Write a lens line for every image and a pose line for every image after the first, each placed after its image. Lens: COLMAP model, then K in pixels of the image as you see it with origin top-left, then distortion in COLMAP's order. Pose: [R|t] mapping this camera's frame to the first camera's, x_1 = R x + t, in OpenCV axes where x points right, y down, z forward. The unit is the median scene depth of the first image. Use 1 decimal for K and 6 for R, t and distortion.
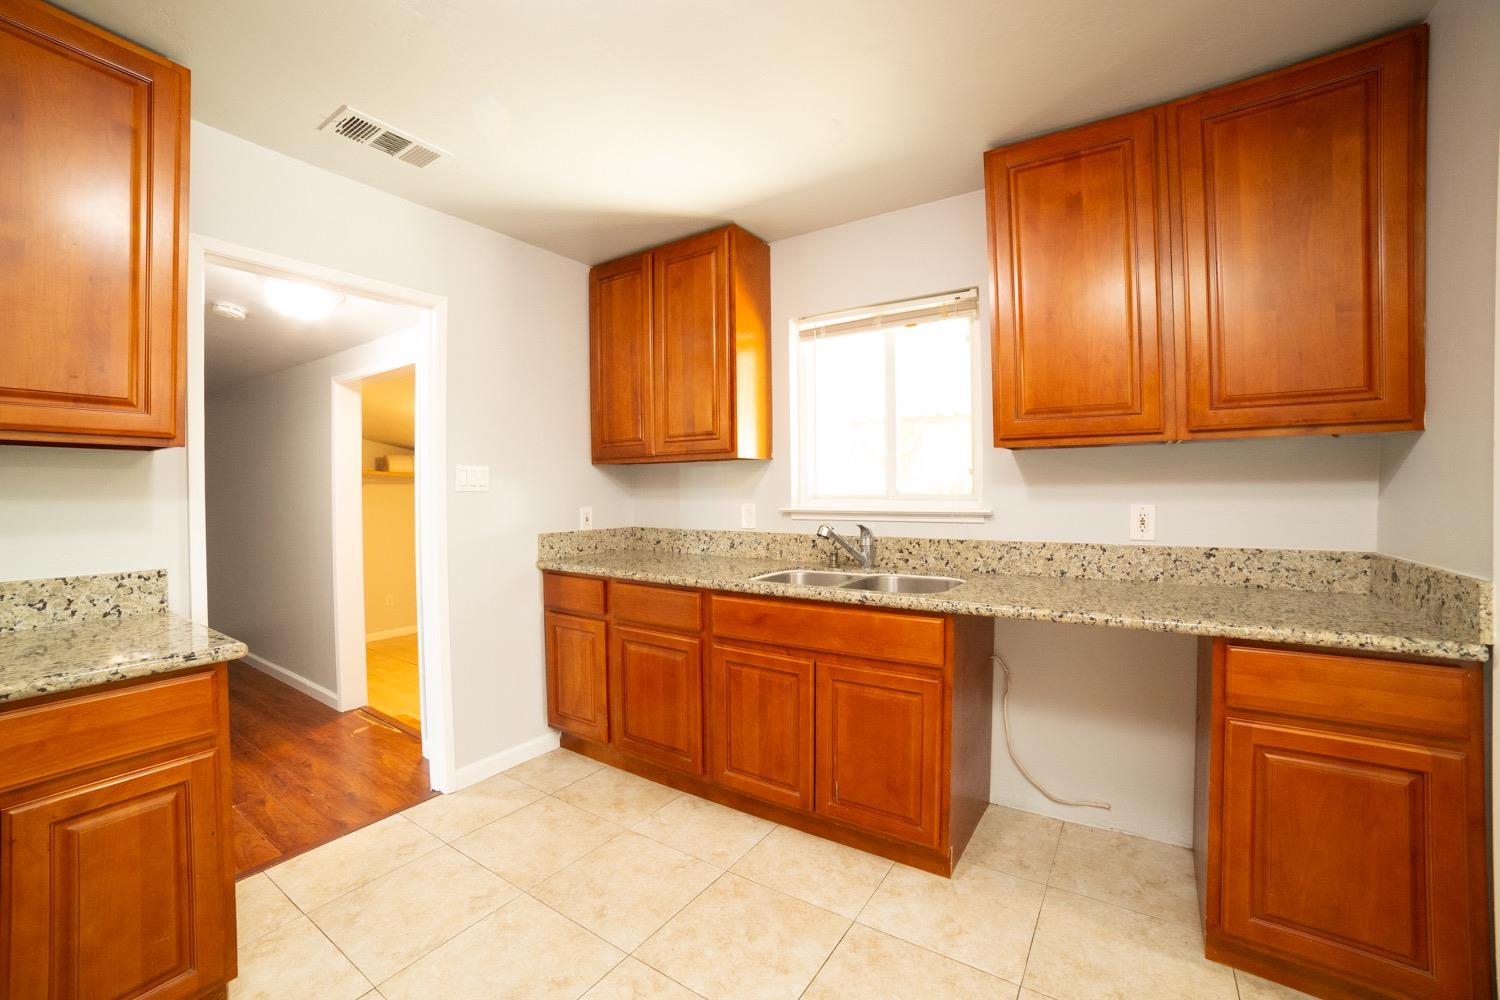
lens RADIAL K [[575.2, 0, 746.6], [0, 575.2, 495.6], [0, 0, 1]] dist [0.002244, 0.000168]
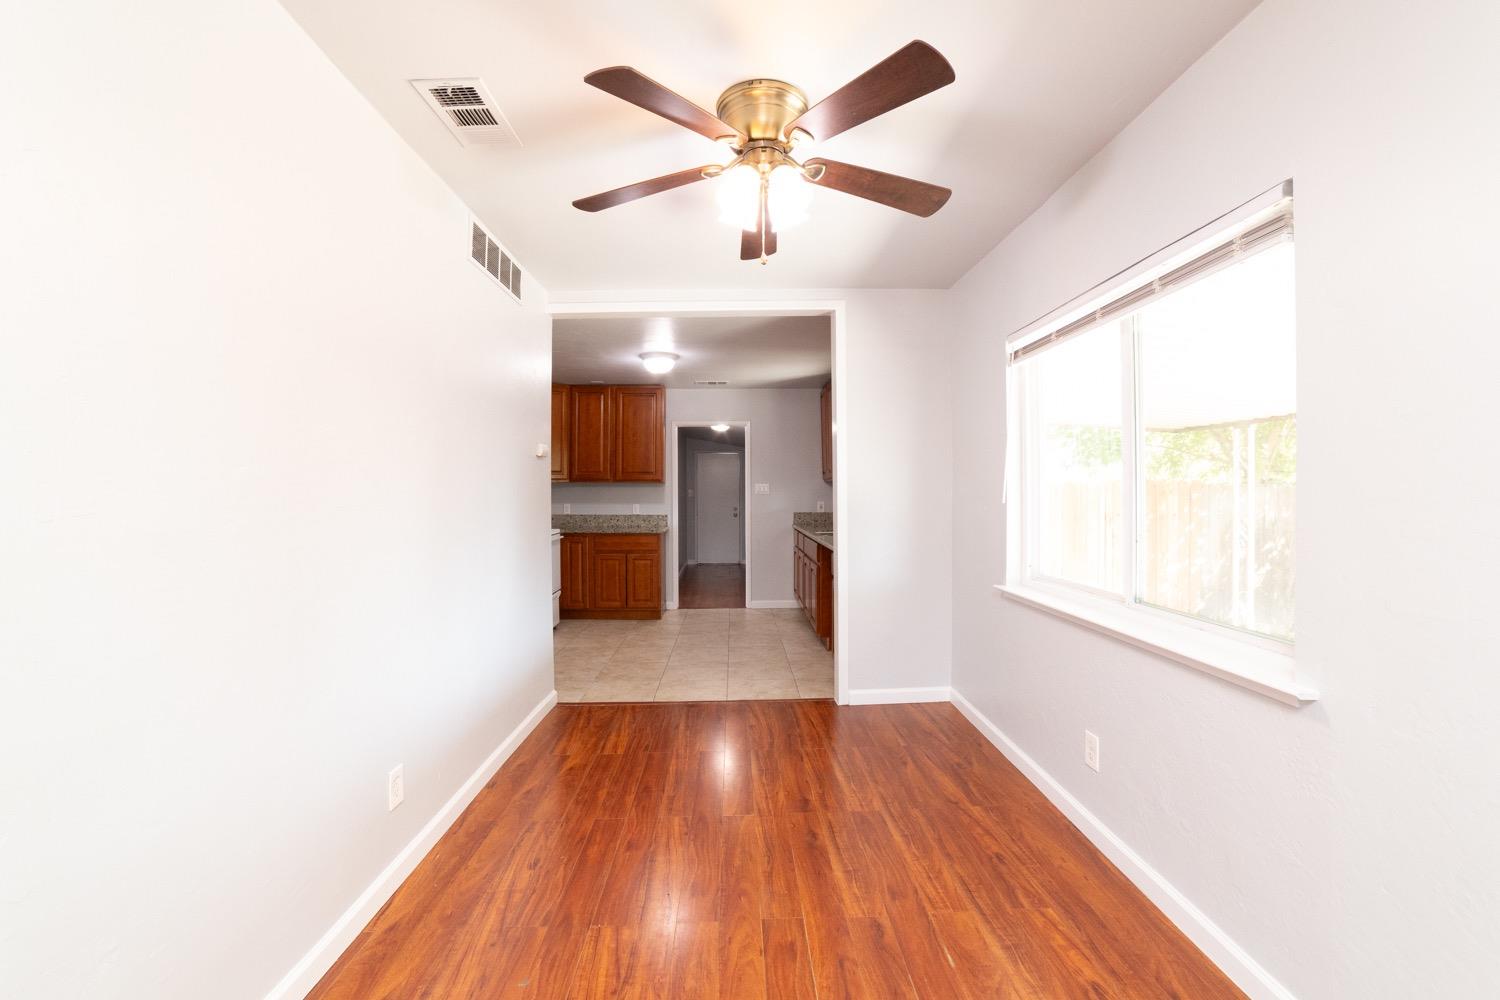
lens RADIAL K [[599.3, 0, 750.0], [0, 599.3, 494.6], [0, 0, 1]] dist [-0.004718, 0.000553]
pose [[0.578301, 0.006549, -0.815797, 2.084553], [-0.005827, 0.999975, 0.003897, -0.014524], [0.815803, 0.002500, 0.578325, -0.675515]]
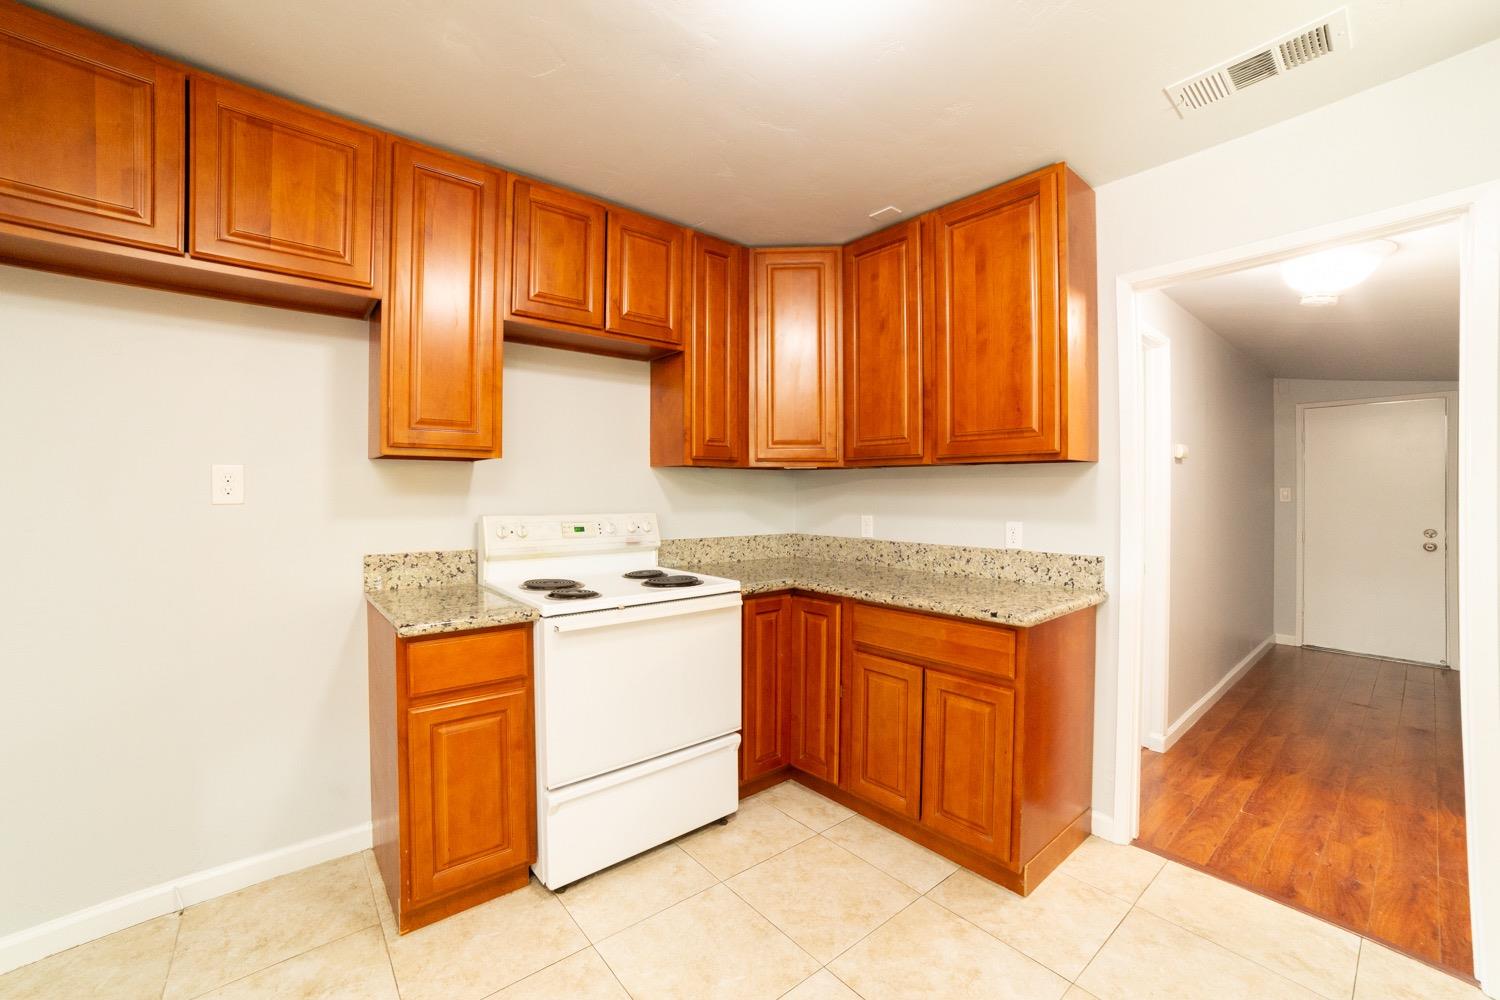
lens RADIAL K [[599.3, 0, 755.7], [0, 599.3, 496.4], [0, 0, 1]] dist [-0.004718, 0.000553]
pose [[-0.262980, 0.011148, -0.964737, 0.372140], [-0.009910, 0.999849, 0.014255, -0.012418], [0.964750, 0.013309, -0.262830, 0.529766]]
